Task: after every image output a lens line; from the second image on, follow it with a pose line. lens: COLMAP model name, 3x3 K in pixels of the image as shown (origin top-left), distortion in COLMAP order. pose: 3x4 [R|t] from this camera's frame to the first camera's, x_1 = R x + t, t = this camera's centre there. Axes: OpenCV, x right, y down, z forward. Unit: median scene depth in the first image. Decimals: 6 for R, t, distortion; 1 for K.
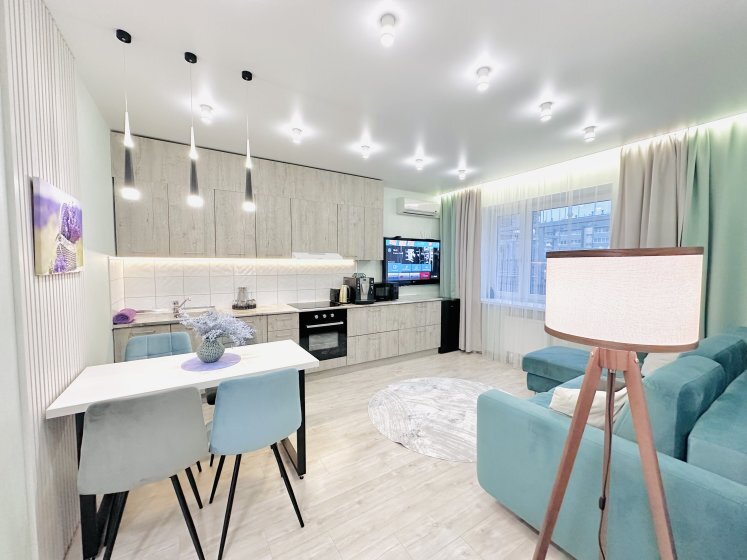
lens RADIAL K [[297.9, 0, 373.5], [0, 297.9, 280.0], [0, 0, 1]] dist [-0.001488, -0.000168]
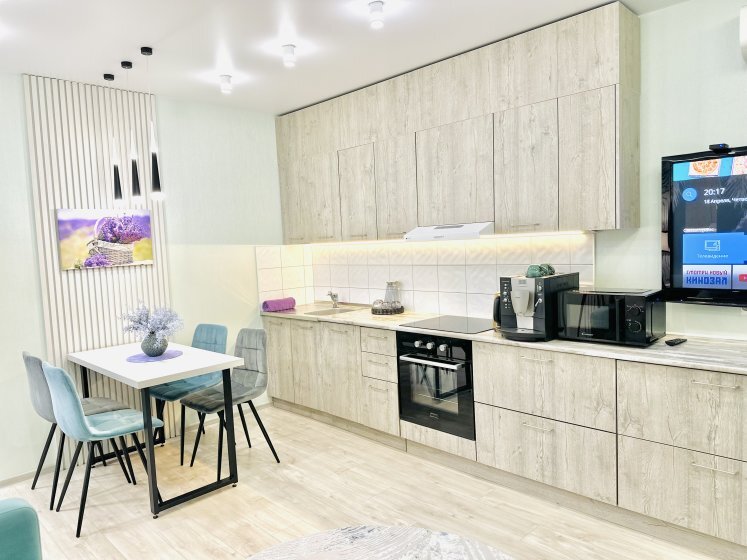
lens RADIAL K [[514.8, 0, 374.1], [0, 514.8, 284.3], [0, 0, 1]] dist [0.007318, -0.033348]
pose [[0.220437, 0.064546, -0.973263, 0.695292], [-0.010333, 0.997907, 0.063840, -0.045395], [0.975346, -0.004015, 0.220643, 0.711561]]
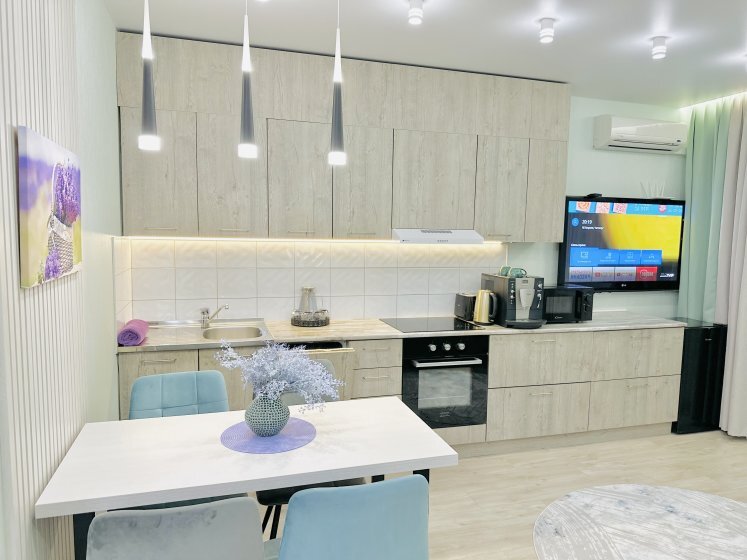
lens RADIAL K [[528.3, 0, 374.5], [0, 528.3, 283.3], [0, 0, 1]] dist [0.074931, -0.092605]
pose [[0.966153, 0.038268, -0.255115, -0.052737], [-0.028455, 0.998710, 0.042046, -0.032090], [0.256395, -0.033363, 0.965996, 0.041708]]
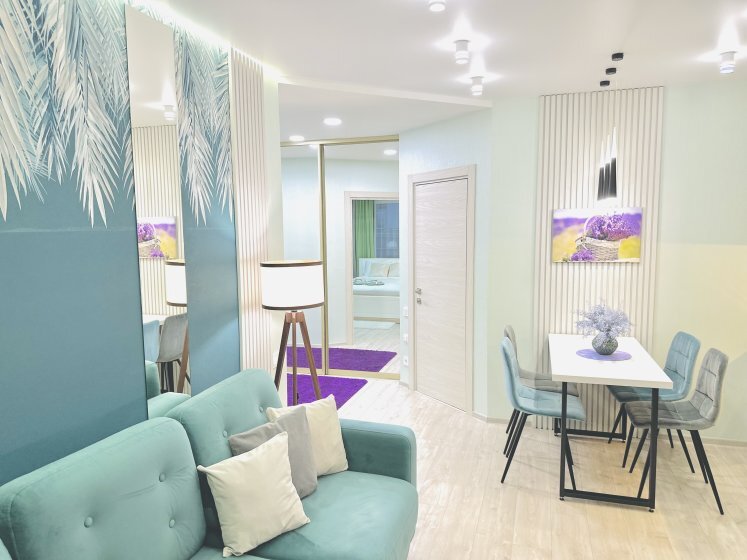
lens RADIAL K [[514.8, 0, 374.1], [0, 514.8, 284.3], [0, 0, 1]] dist [0.007318, -0.033348]
pose [[-0.766842, 0.069225, -0.638091, 0.643799], [-0.029363, 0.989342, 0.142619, -0.106562], [0.641163, 0.128103, -0.756637, 0.965564]]
